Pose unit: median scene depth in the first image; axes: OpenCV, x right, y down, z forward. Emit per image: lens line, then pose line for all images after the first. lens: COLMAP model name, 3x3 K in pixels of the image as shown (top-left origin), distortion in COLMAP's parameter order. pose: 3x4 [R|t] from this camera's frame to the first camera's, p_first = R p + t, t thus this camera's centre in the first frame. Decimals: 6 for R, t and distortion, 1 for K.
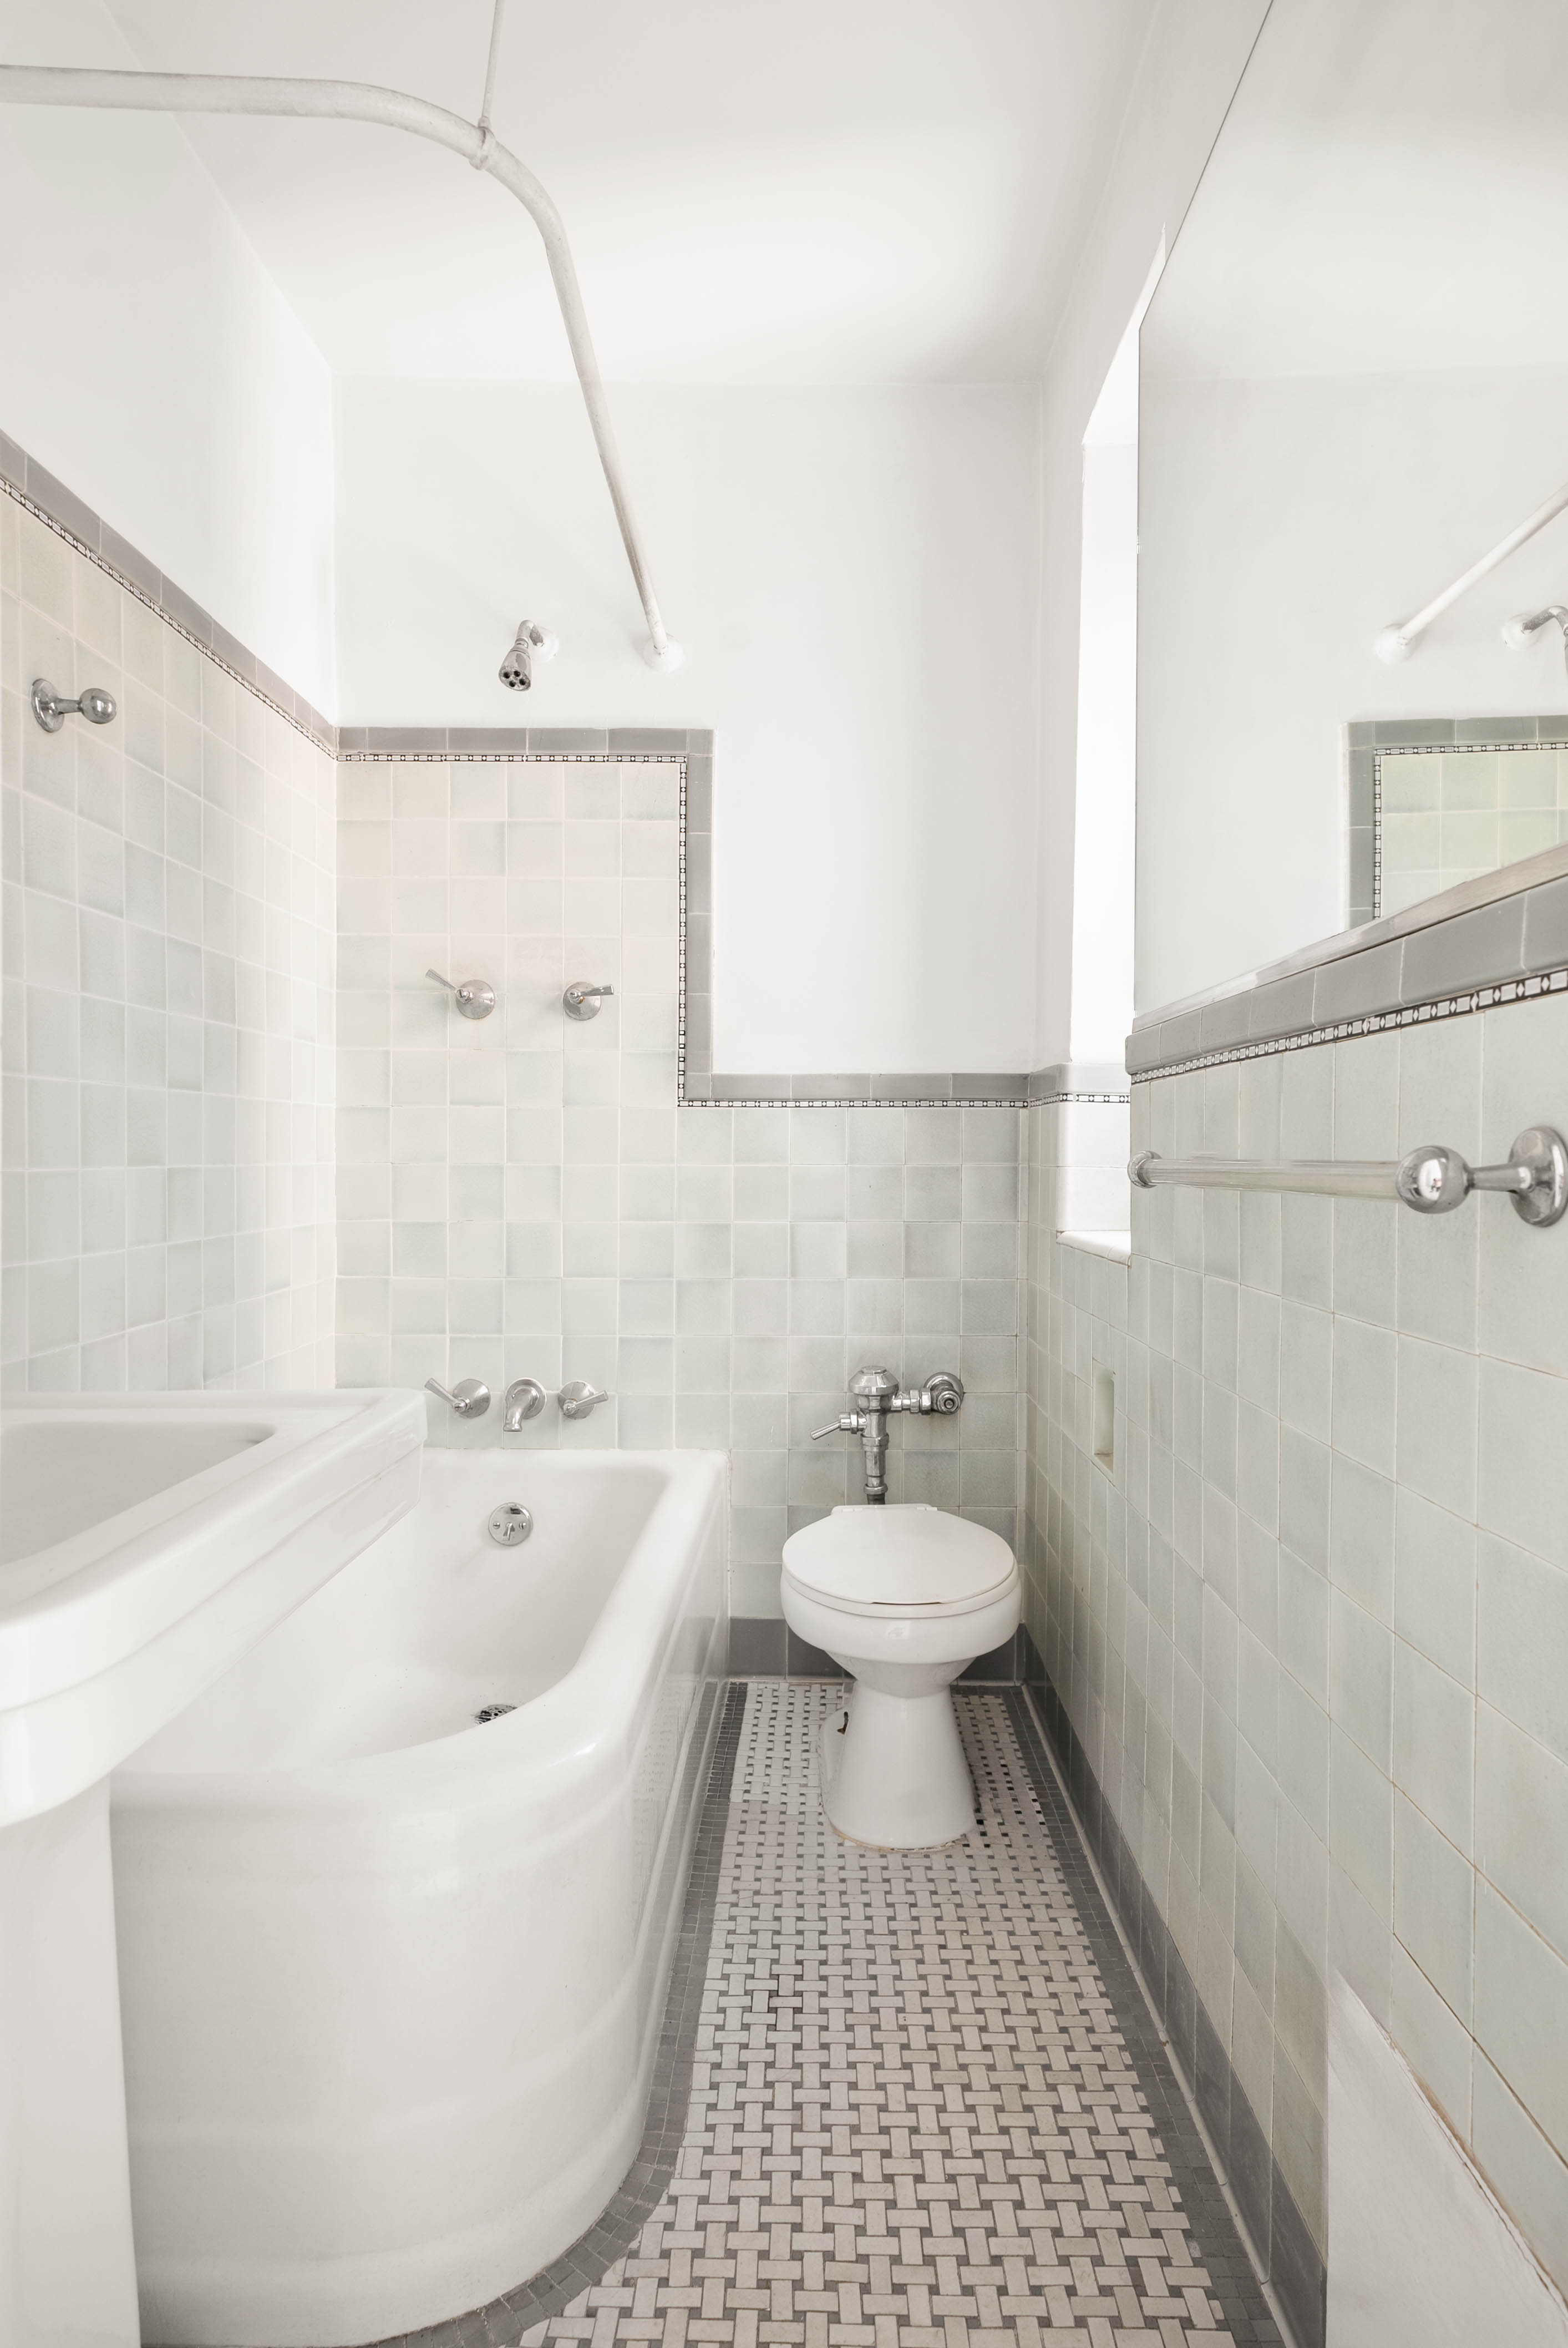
lens RADIAL K [[1276.0, 0, 785.2], [0, 1276.0, 1170.5], [0, 0, 1]] dist [0.016341, 0.001230]
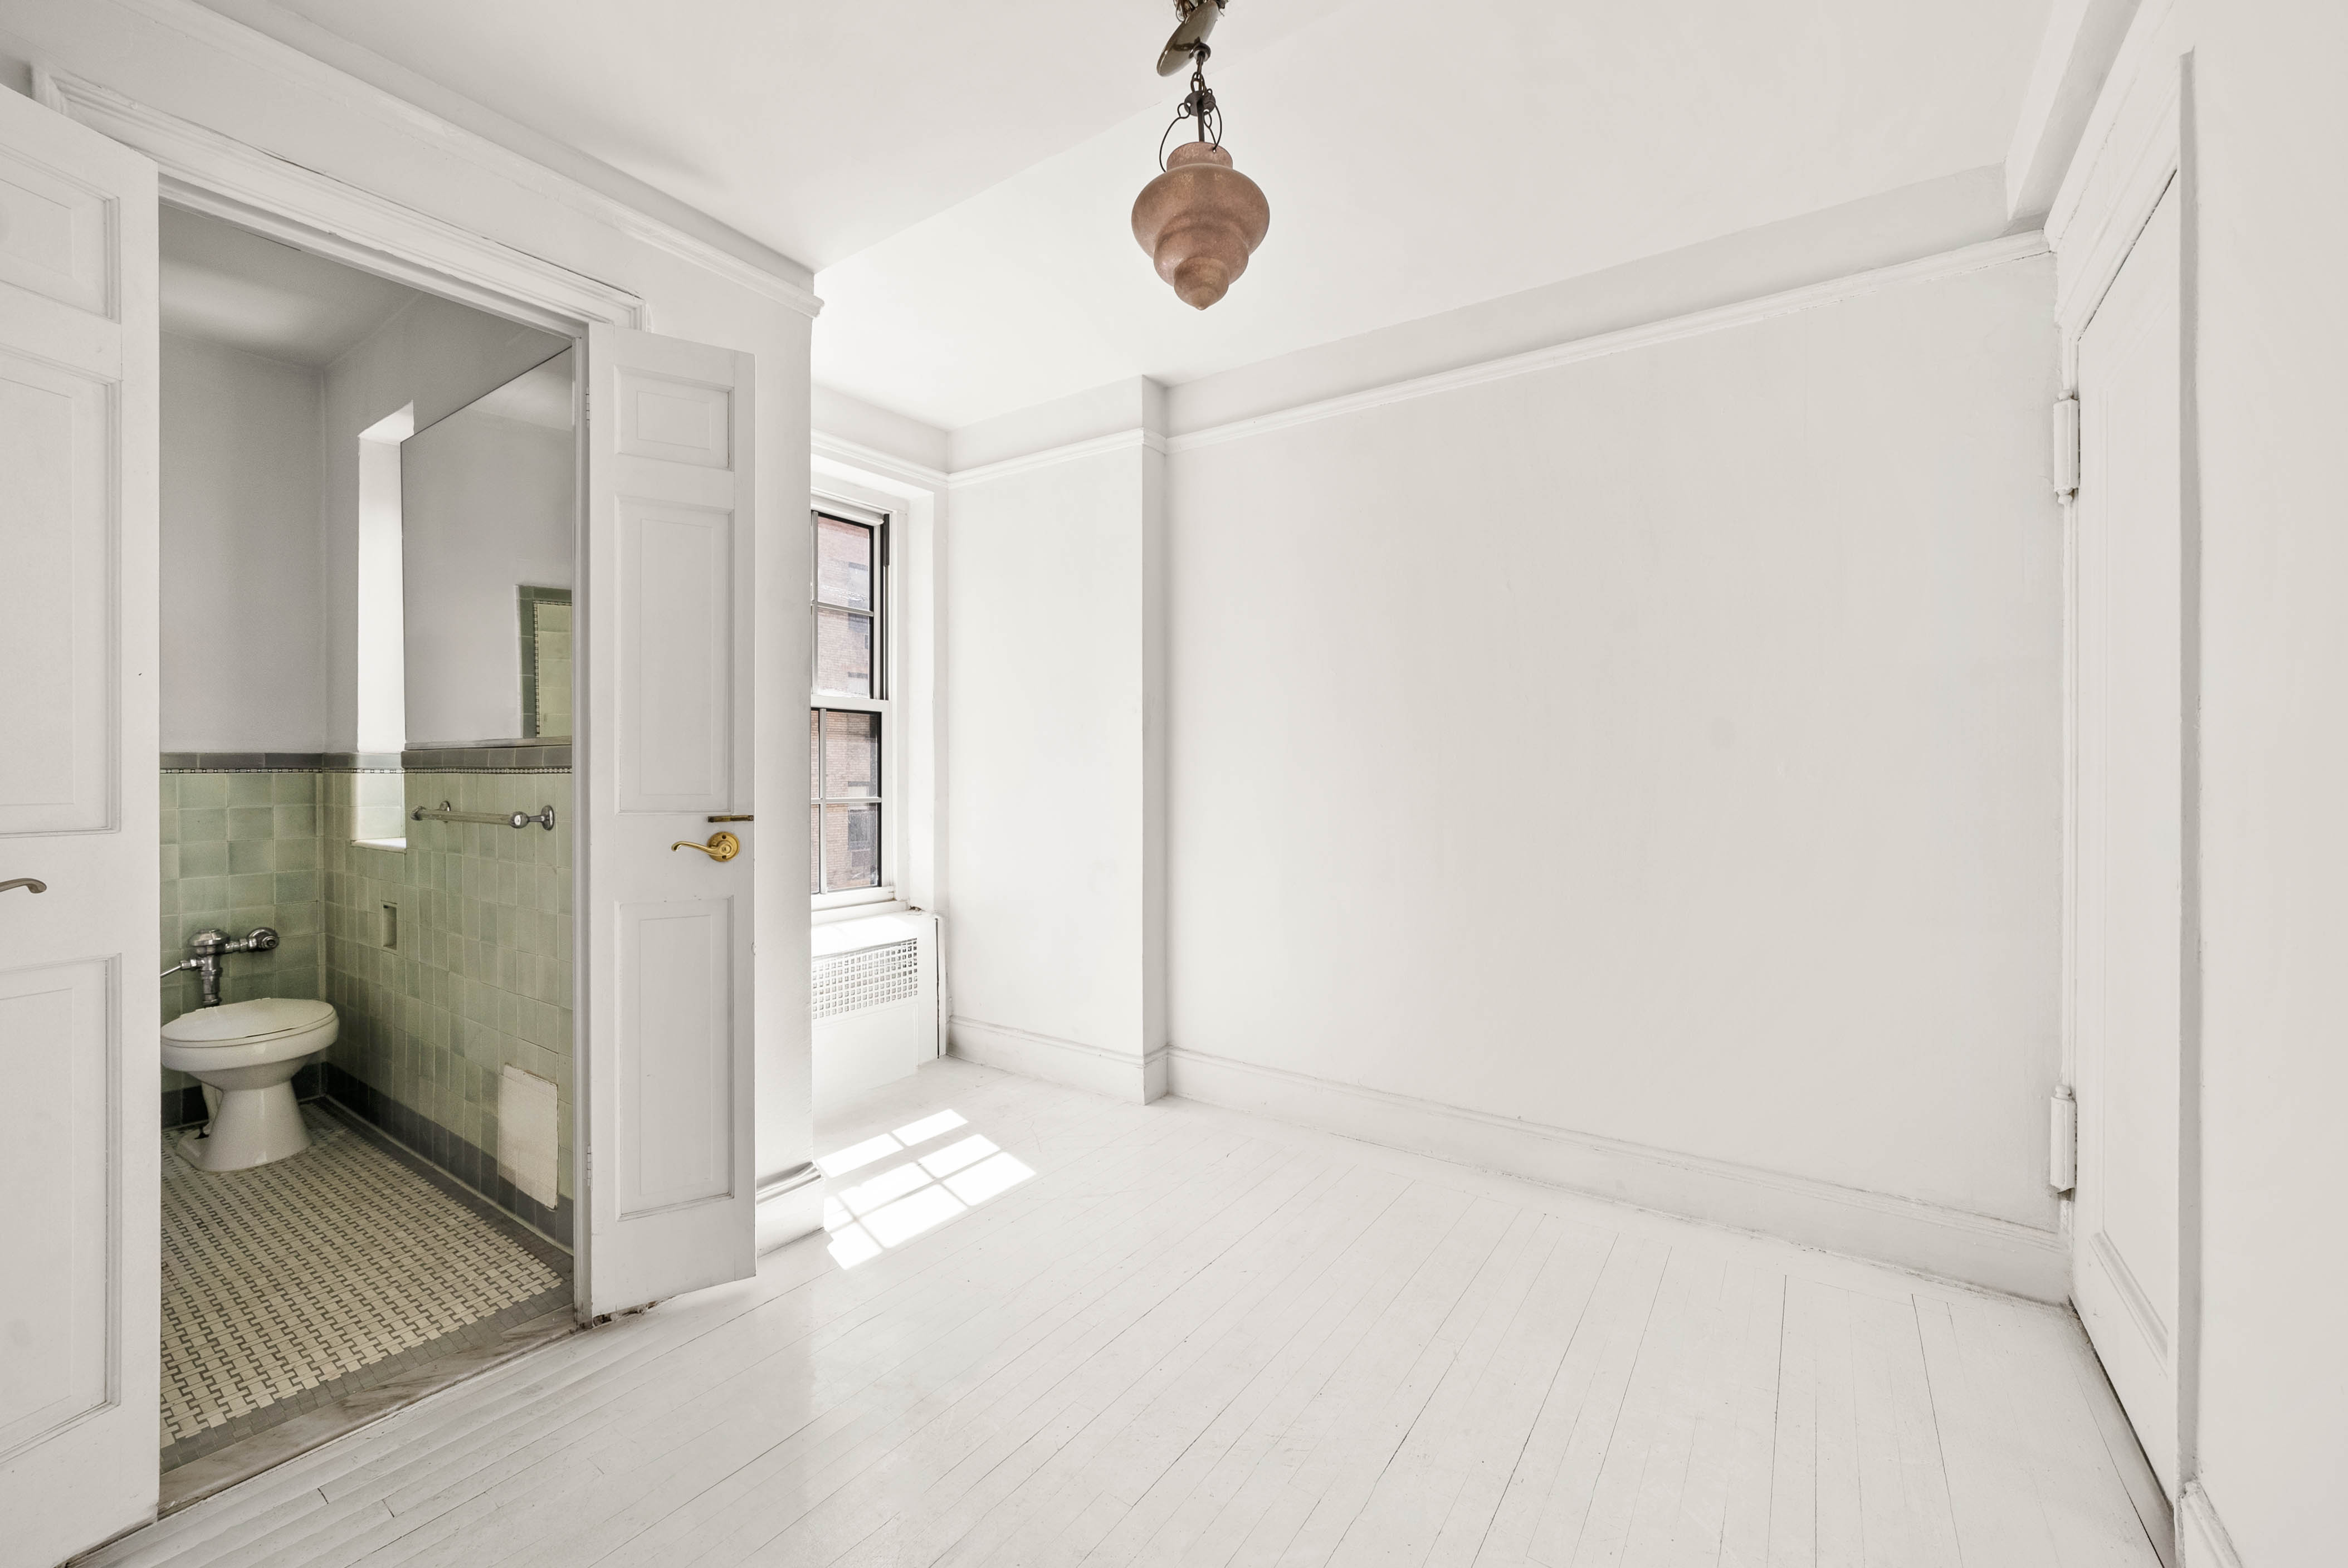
lens RADIAL K [[954.3, 0, 1173.4], [0, 954.3, 779.3], [0, 0, 1]] dist [0.000336, 0.000364]
pose [[0.556308, -0.017534, 0.830791, -0.272429], [0.013323, 0.999837, 0.012180, -0.042327], [-0.830869, 0.004293, 0.556451, -0.773558]]
